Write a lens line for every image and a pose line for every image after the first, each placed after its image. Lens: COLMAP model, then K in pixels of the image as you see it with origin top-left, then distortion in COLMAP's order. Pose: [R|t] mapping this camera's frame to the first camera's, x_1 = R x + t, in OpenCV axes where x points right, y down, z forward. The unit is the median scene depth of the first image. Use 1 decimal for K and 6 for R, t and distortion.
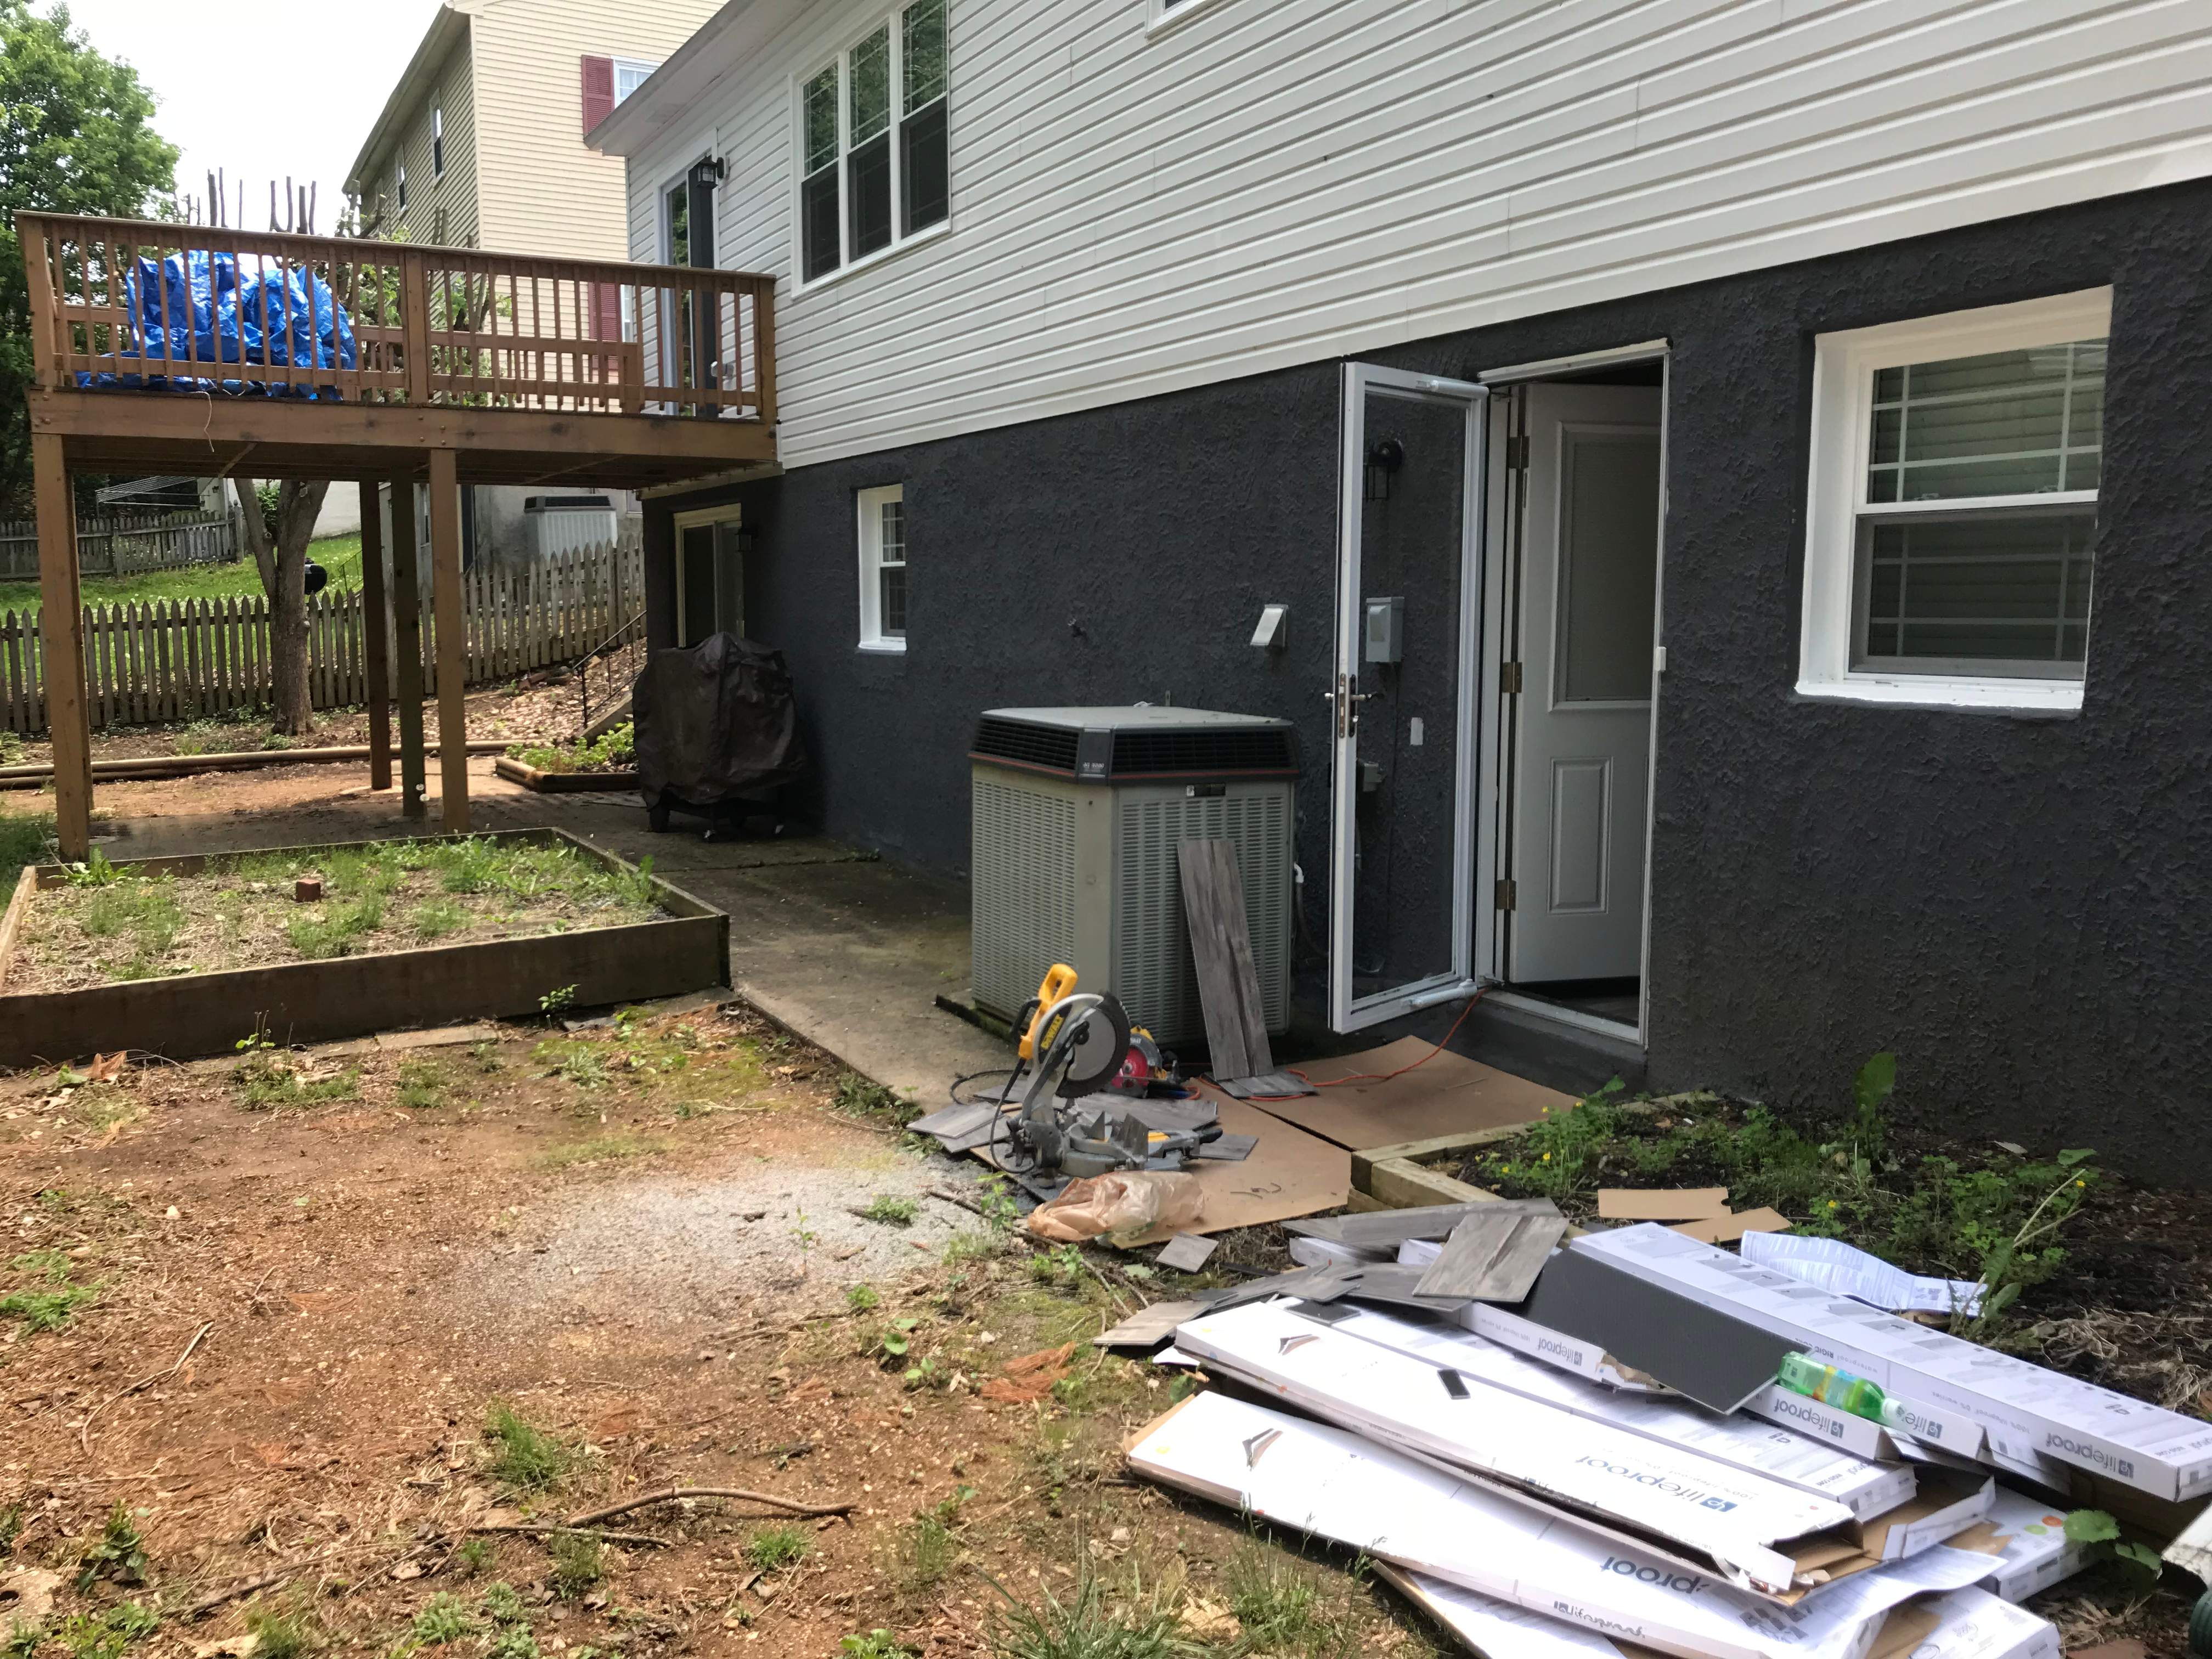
lens RADIAL K [[1796.2, 0, 1107.5], [0, 1796.2, 805.6], [0, 0, 1]] dist [-0.009020, -0.001817]
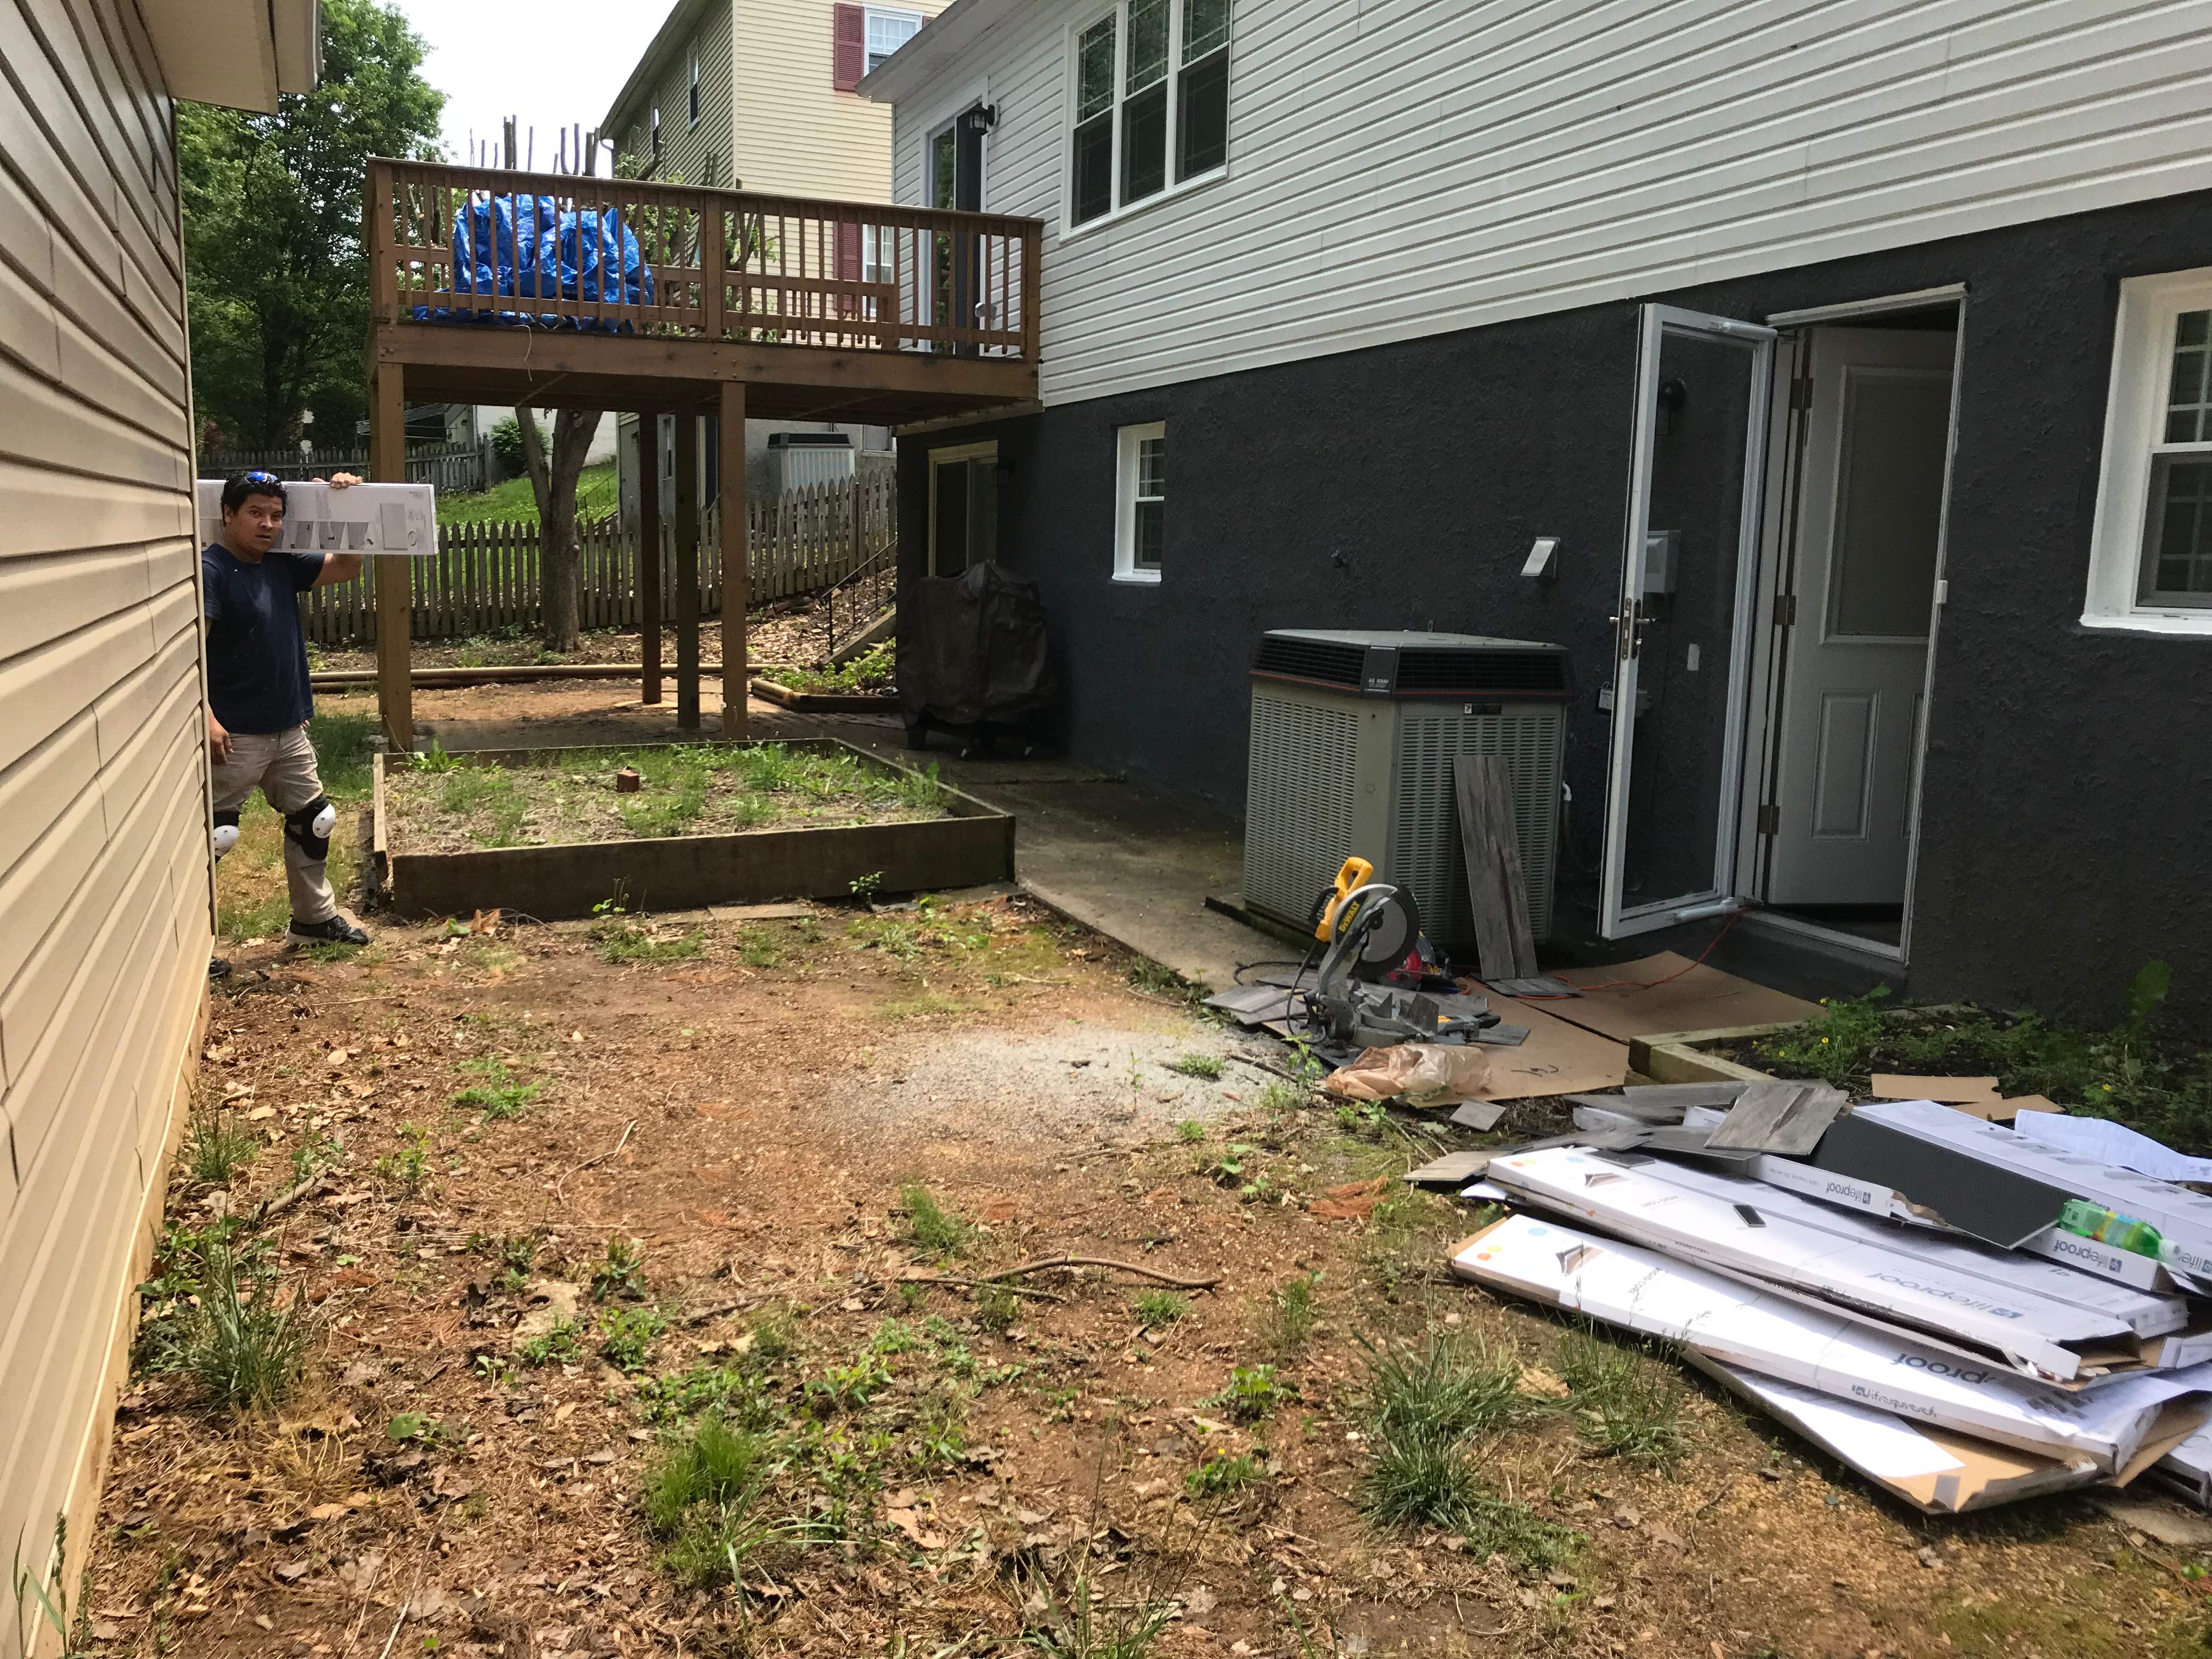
lens RADIAL K [[1794.4, 0, 1099.5], [0, 1794.4, 805.5], [0, 0, 1]] dist [0.002275, -0.011621]
pose [[0.993390, 0.038395, -0.108177, -0.053535], [-0.035388, 0.998936, 0.029583, 0.025288], [0.109198, -0.025560, 0.993691, -0.082468]]
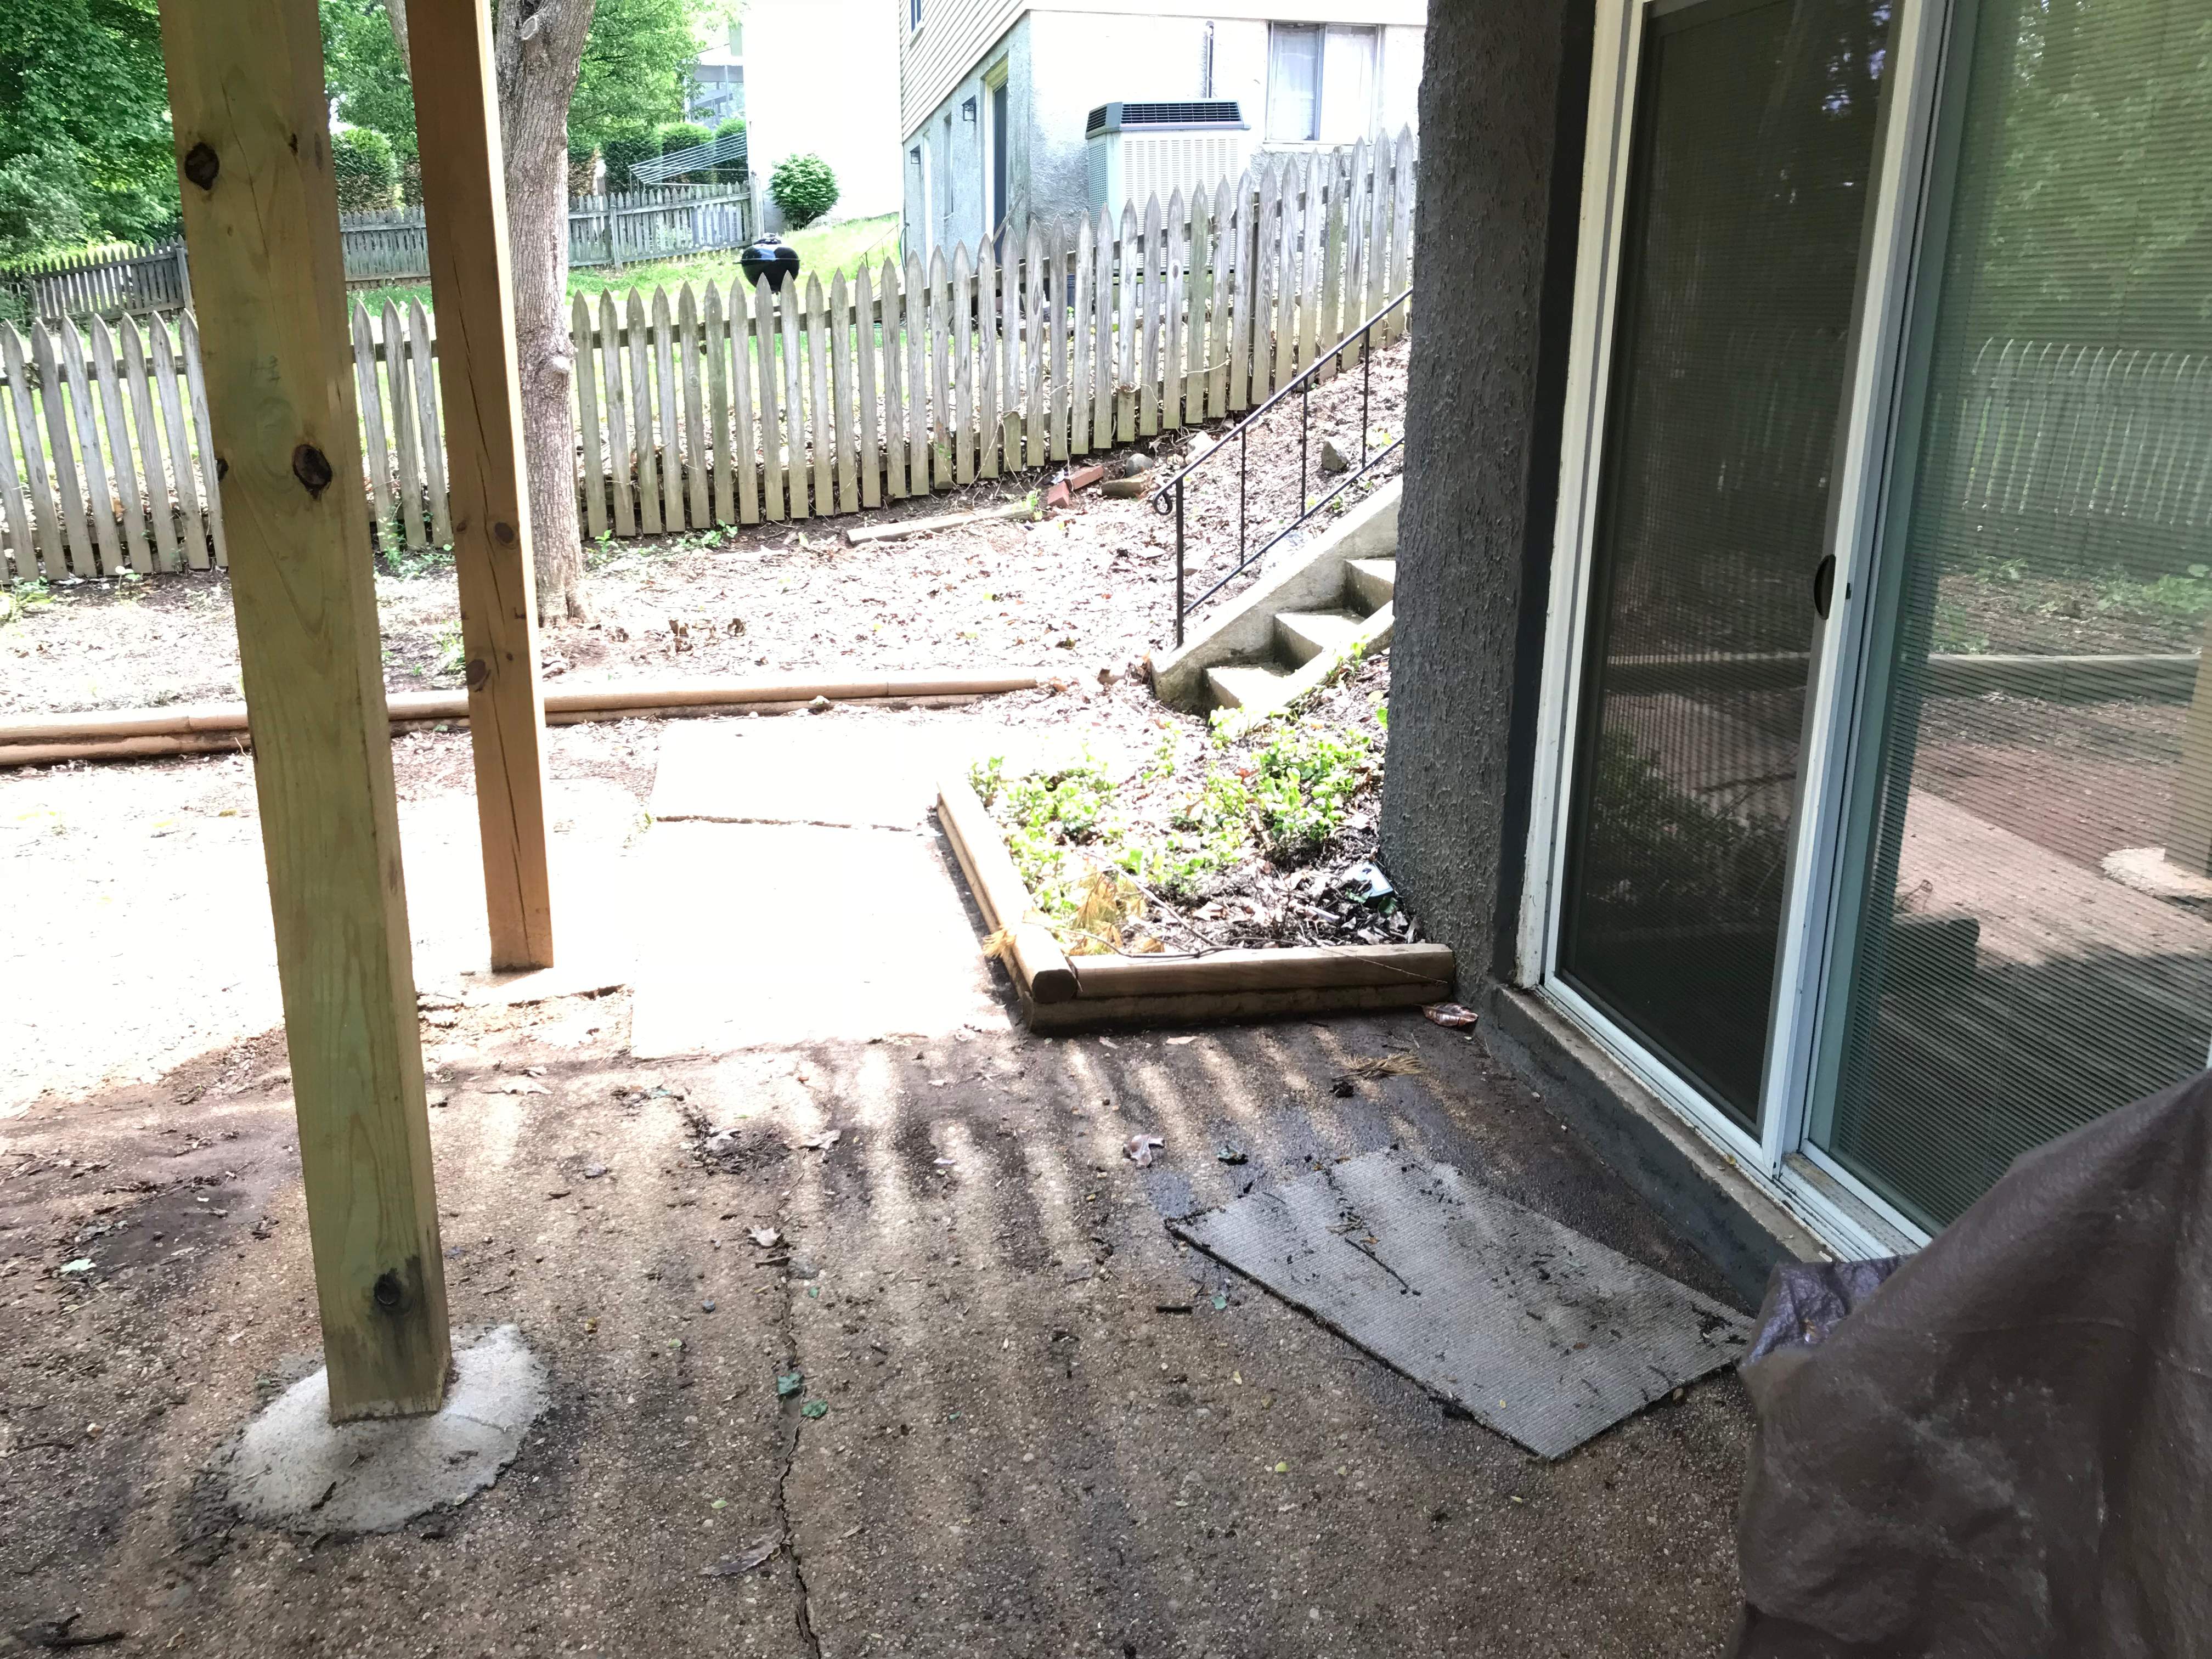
lens RADIAL K [[1802.3, 0, 1104.9], [0, 1802.3, 839.3], [0, 0, 1]] dist [0.016204, -0.010937]
pose [[0.949571, 0.093331, -0.299340, -0.554000], [-0.039837, 0.982847, 0.180069, -0.217945], [0.311011, -0.159064, 0.937001, 1.857464]]
